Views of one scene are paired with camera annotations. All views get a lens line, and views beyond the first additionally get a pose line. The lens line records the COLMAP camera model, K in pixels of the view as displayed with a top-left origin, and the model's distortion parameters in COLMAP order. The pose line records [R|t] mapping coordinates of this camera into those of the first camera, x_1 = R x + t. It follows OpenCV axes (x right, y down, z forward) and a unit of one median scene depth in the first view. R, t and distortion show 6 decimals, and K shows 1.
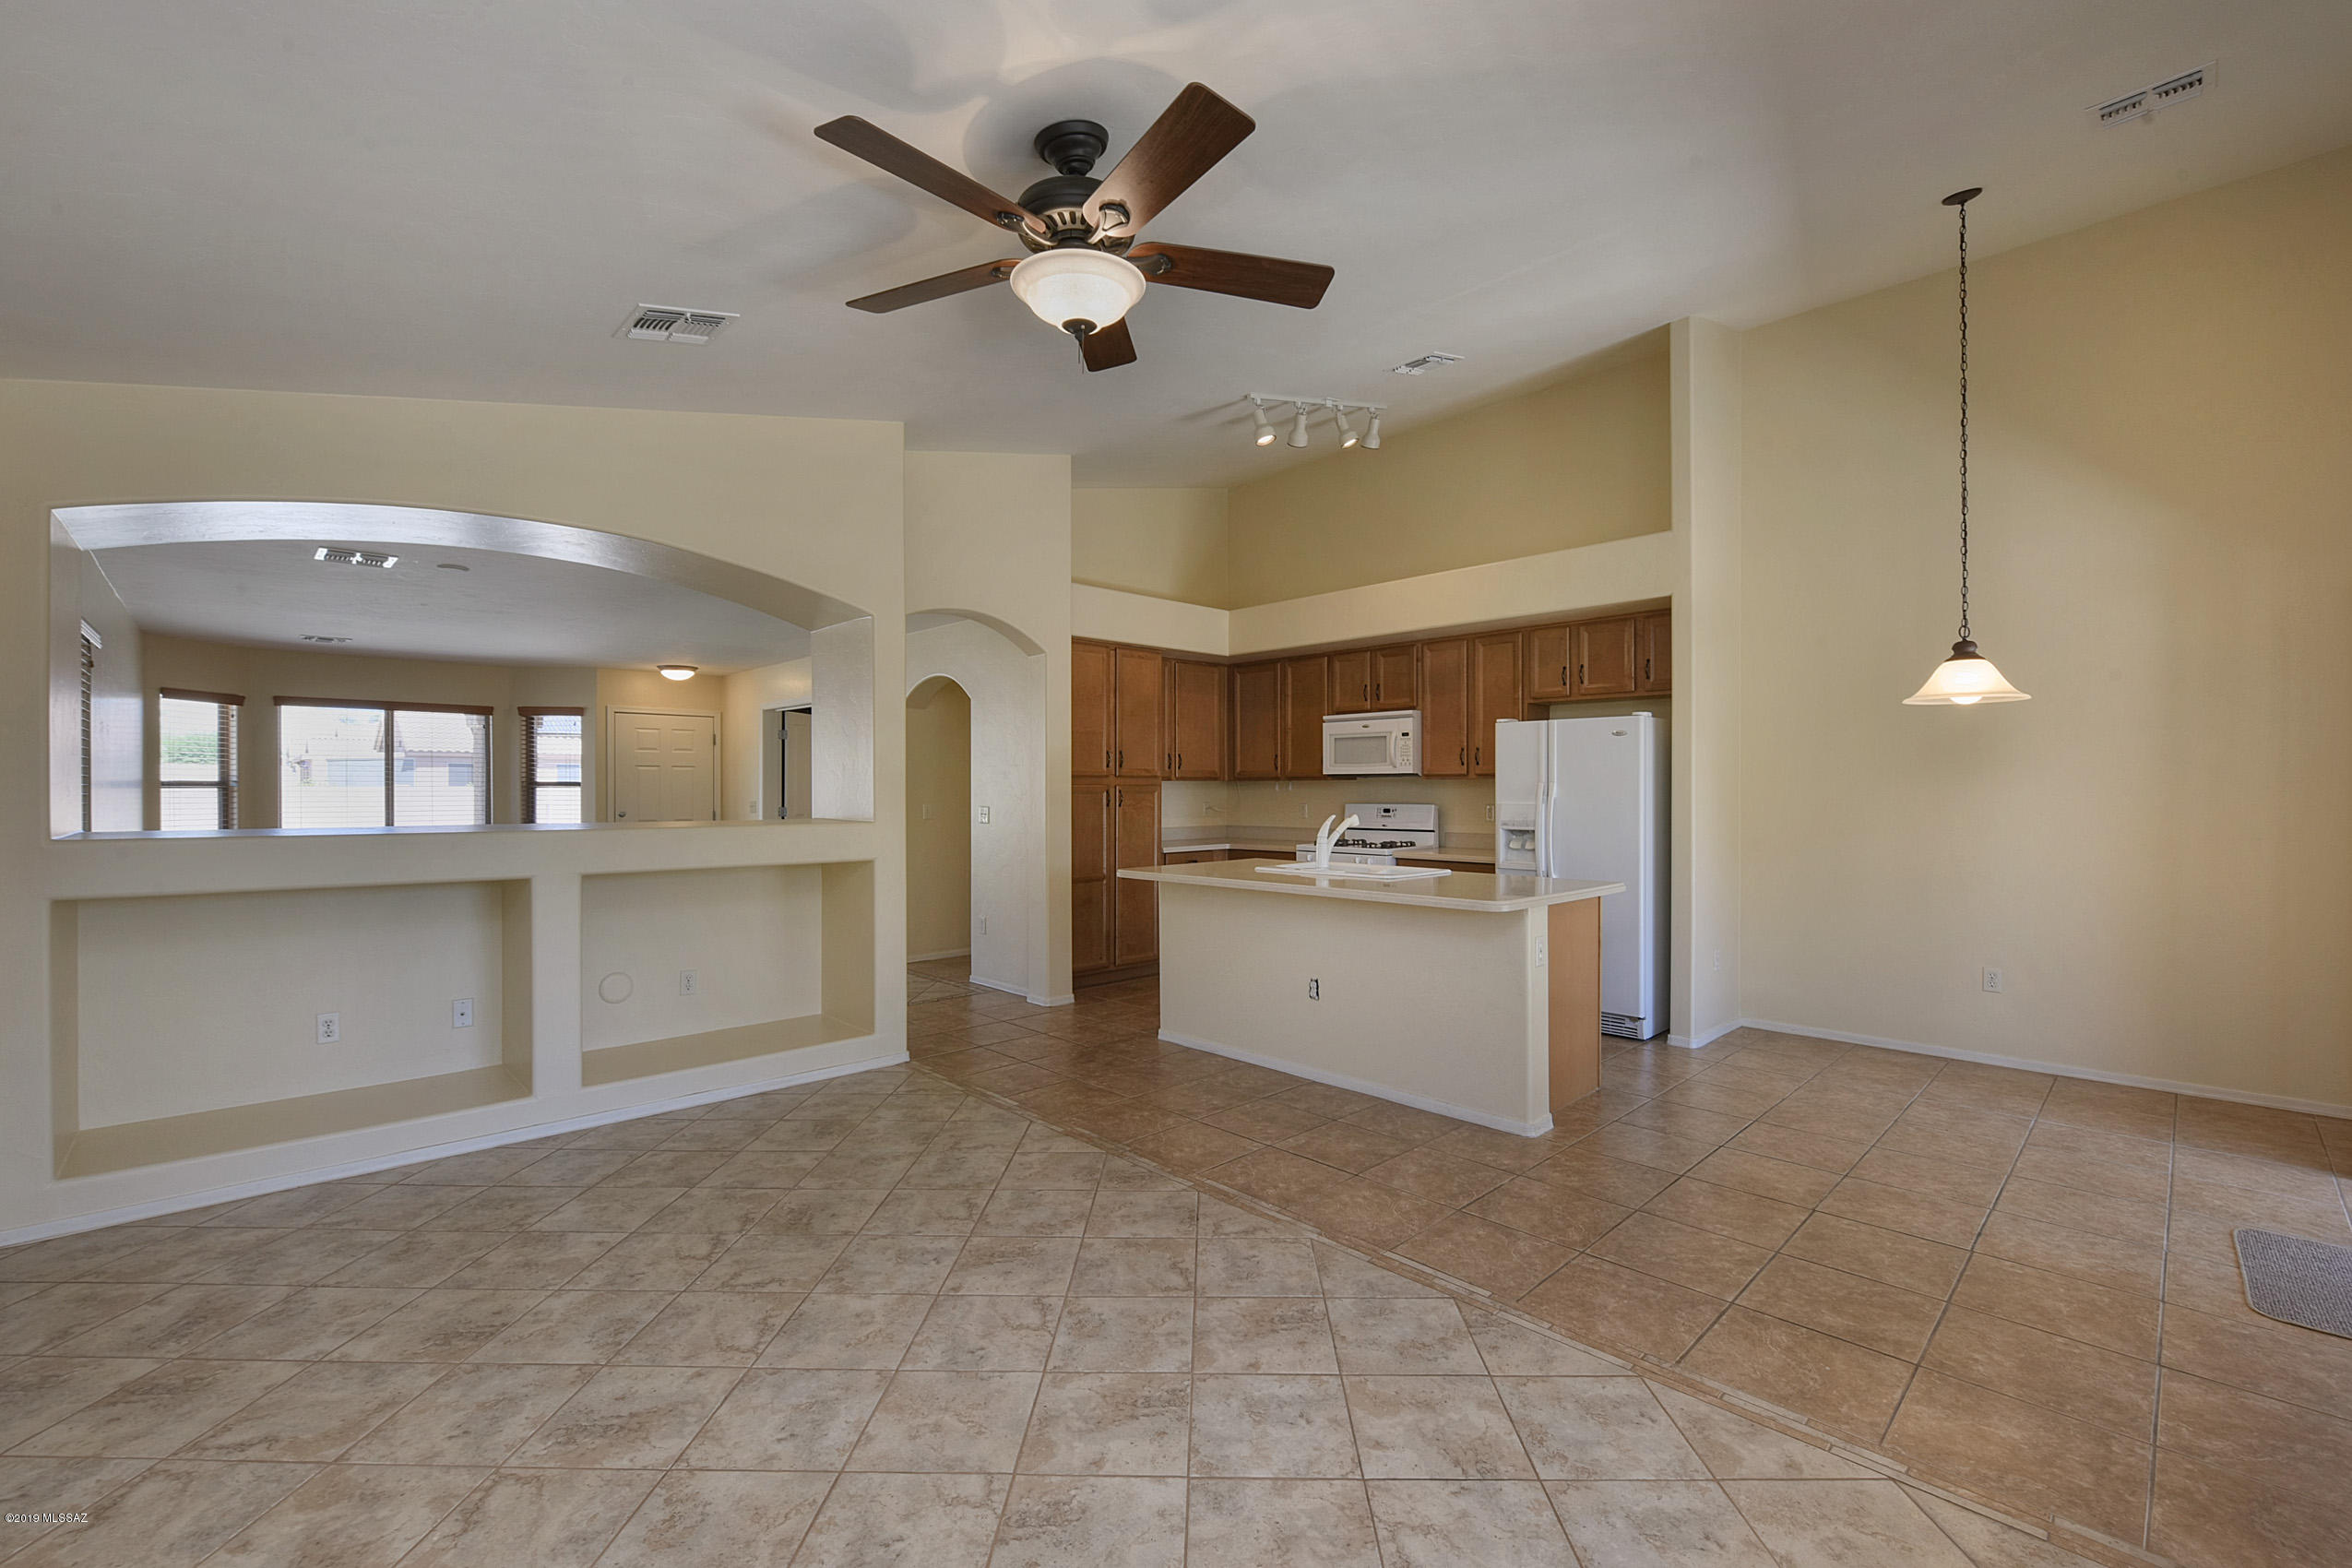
lens RADIAL K [[978.6, 0, 1227.2], [0, 978.6, 805.4], [0, 0, 1]] dist [-0.004656, -0.001394]
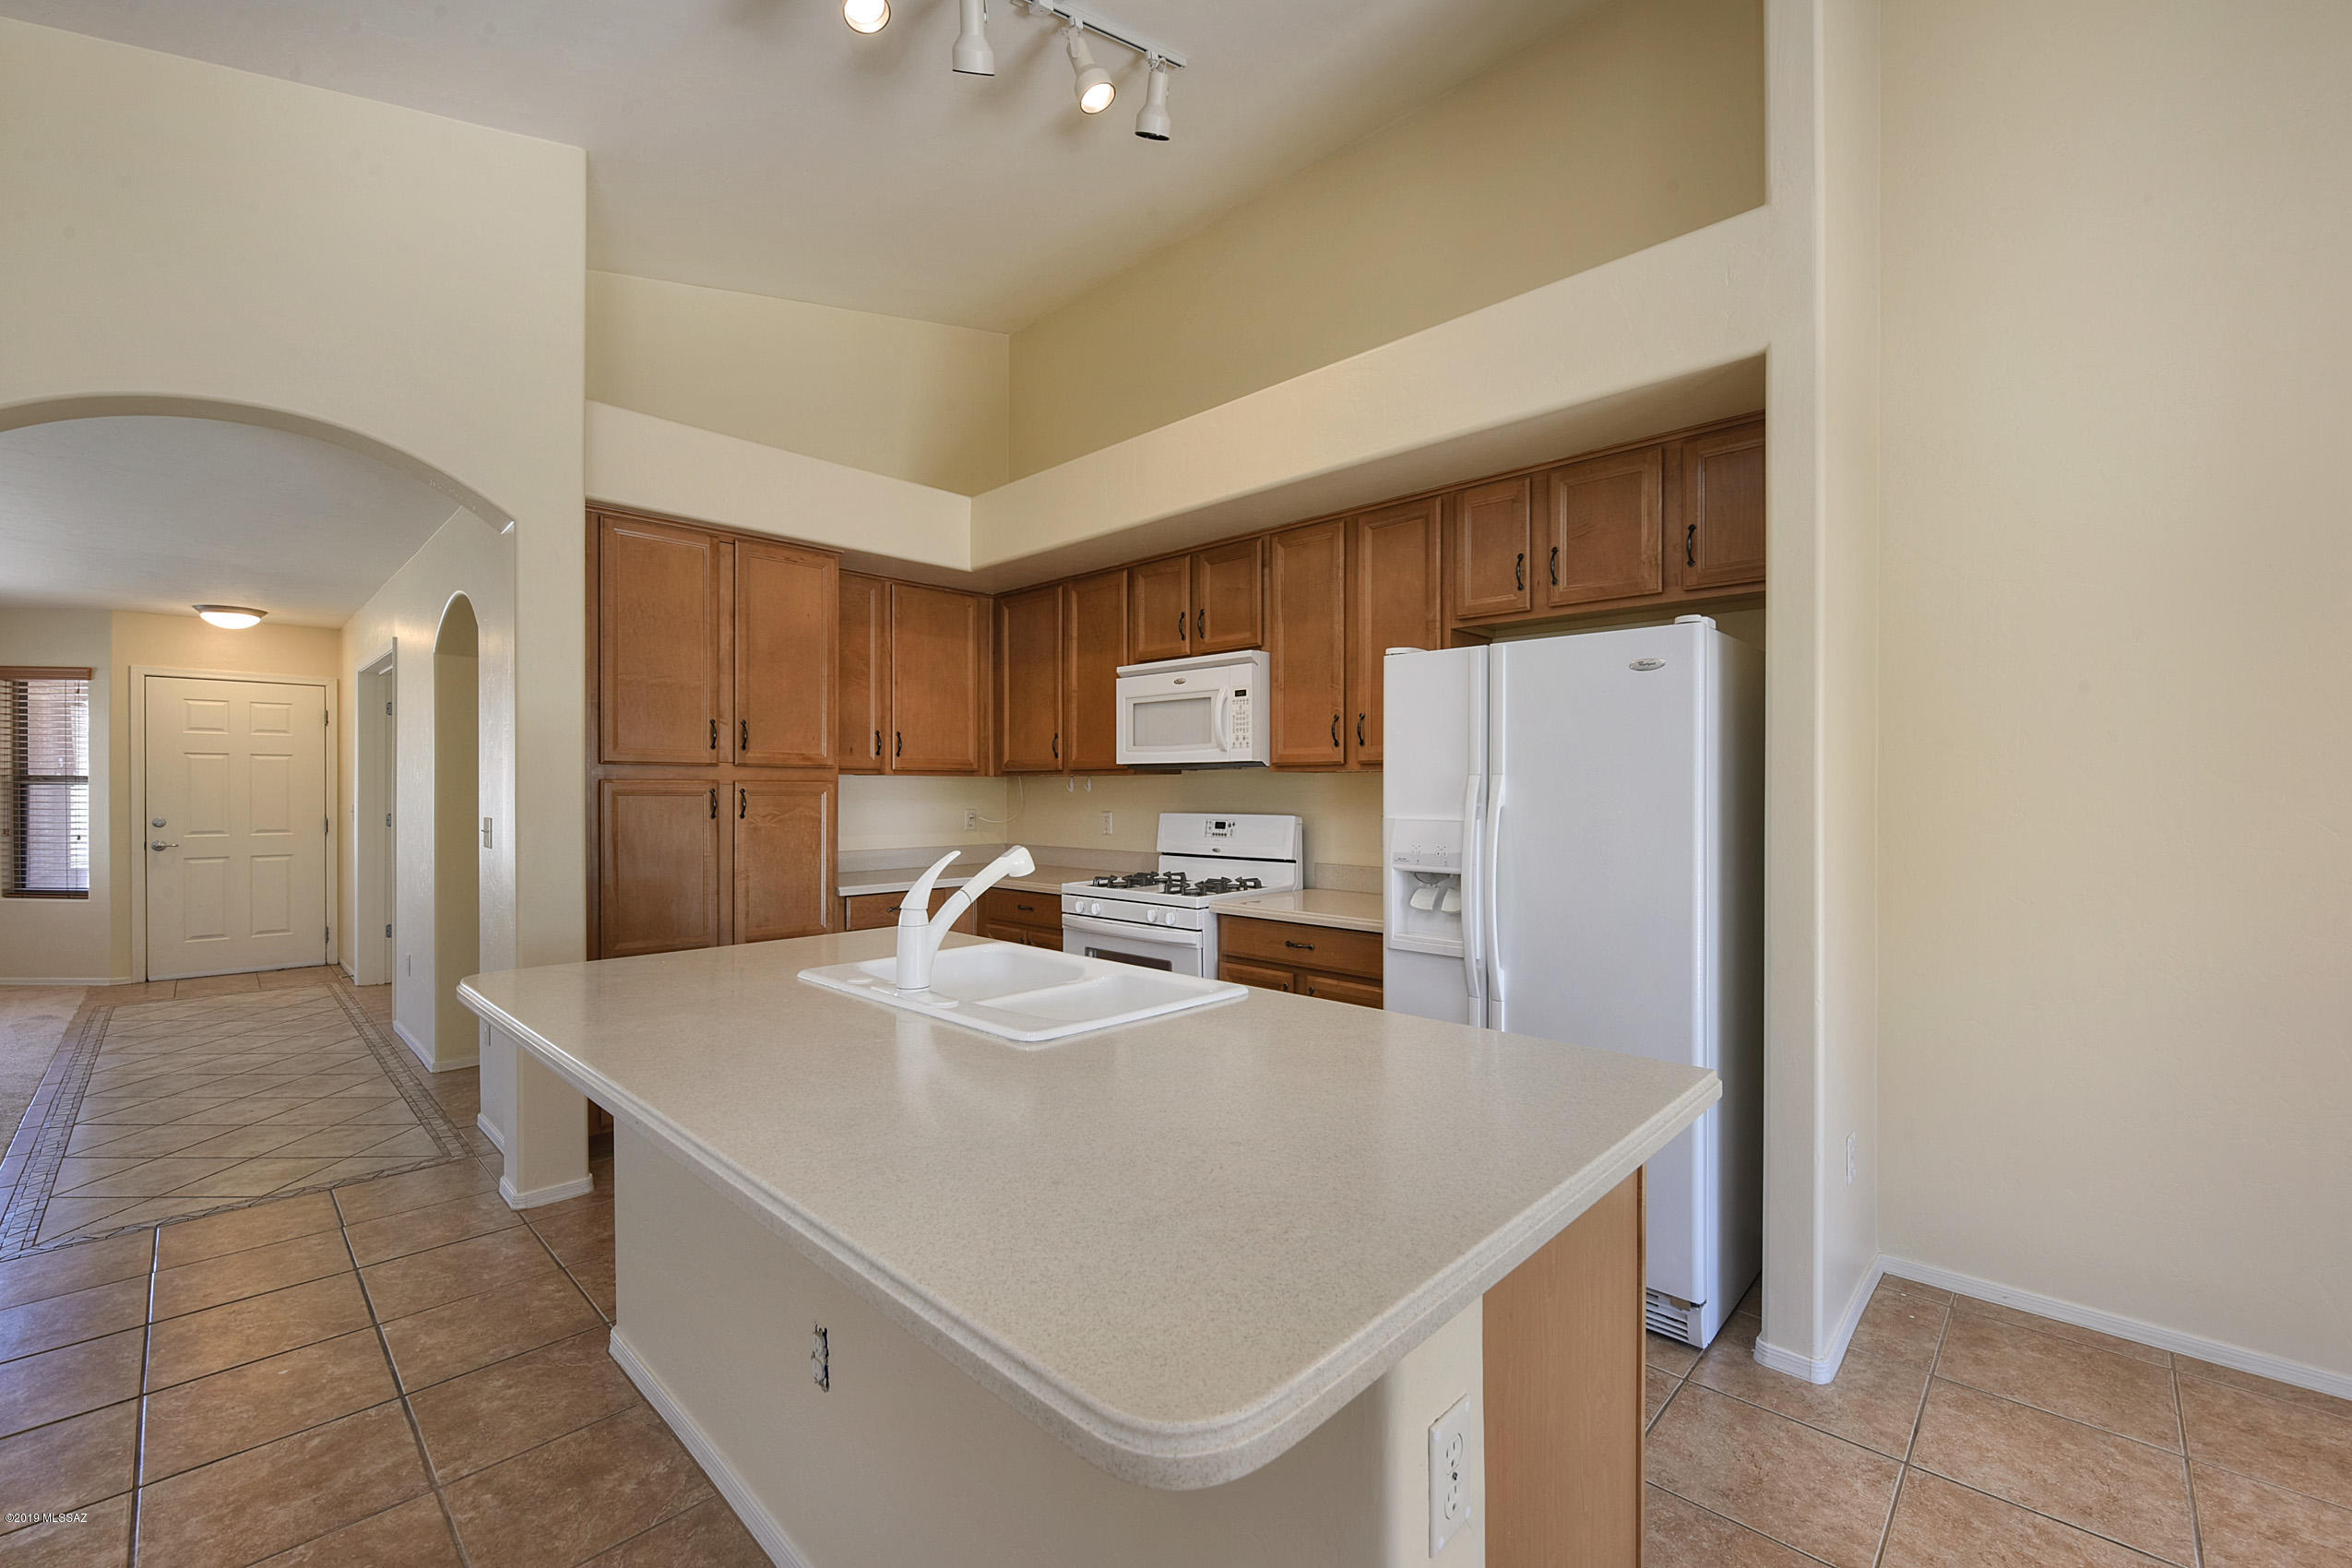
lens RADIAL K [[978.6, 0, 1184.2], [0, 978.6, 793.8], [0, 0, 1]] dist [-0.004656, -0.001394]
pose [[0.999911, 0.003256, 0.012958, 0.181360], [-0.003080, 0.999903, -0.013592, -0.007694], [-0.013001, 0.013550, 0.999824, 0.549993]]
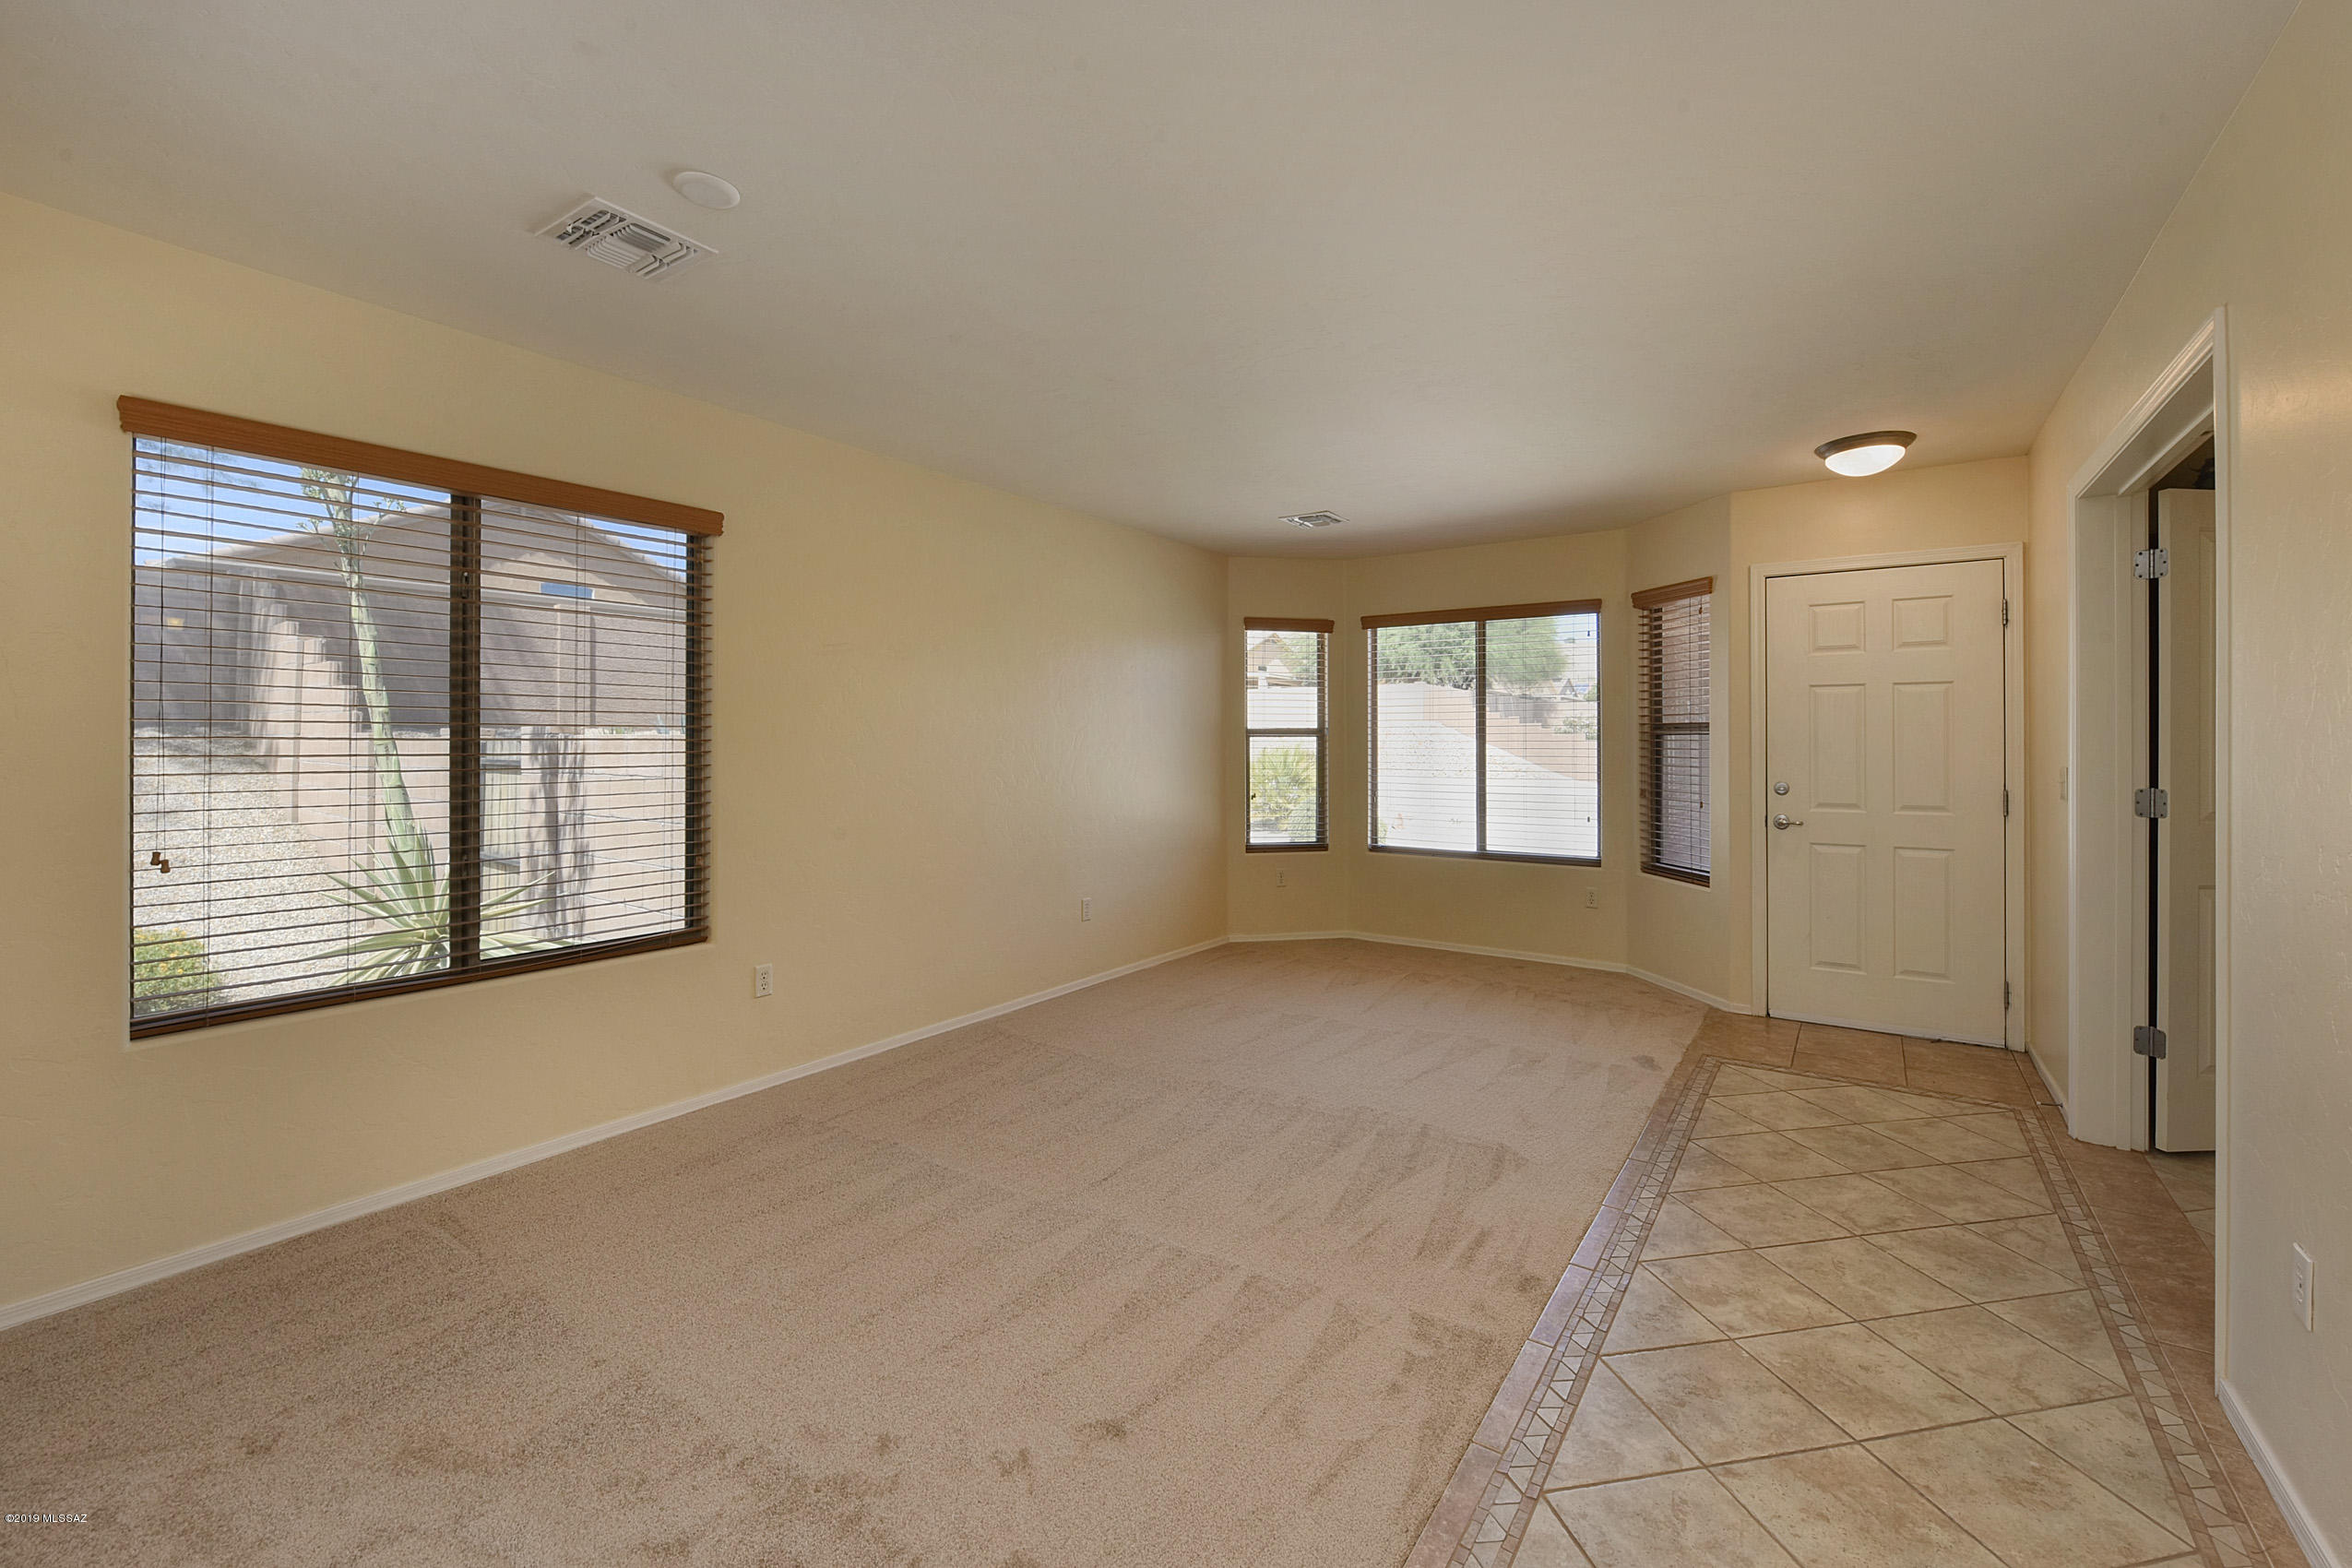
lens RADIAL K [[1020.1, 0, 1272.9], [0, 1020.1, 743.9], [0, 0, 1]] dist [-0.034026, -0.000284]
pose [[0.263596, -0.002902, -0.964629, -0.341369], [-0.018874, 0.999789, -0.008165, -0.006426], [0.964448, 0.020358, 0.263486, 1.107662]]
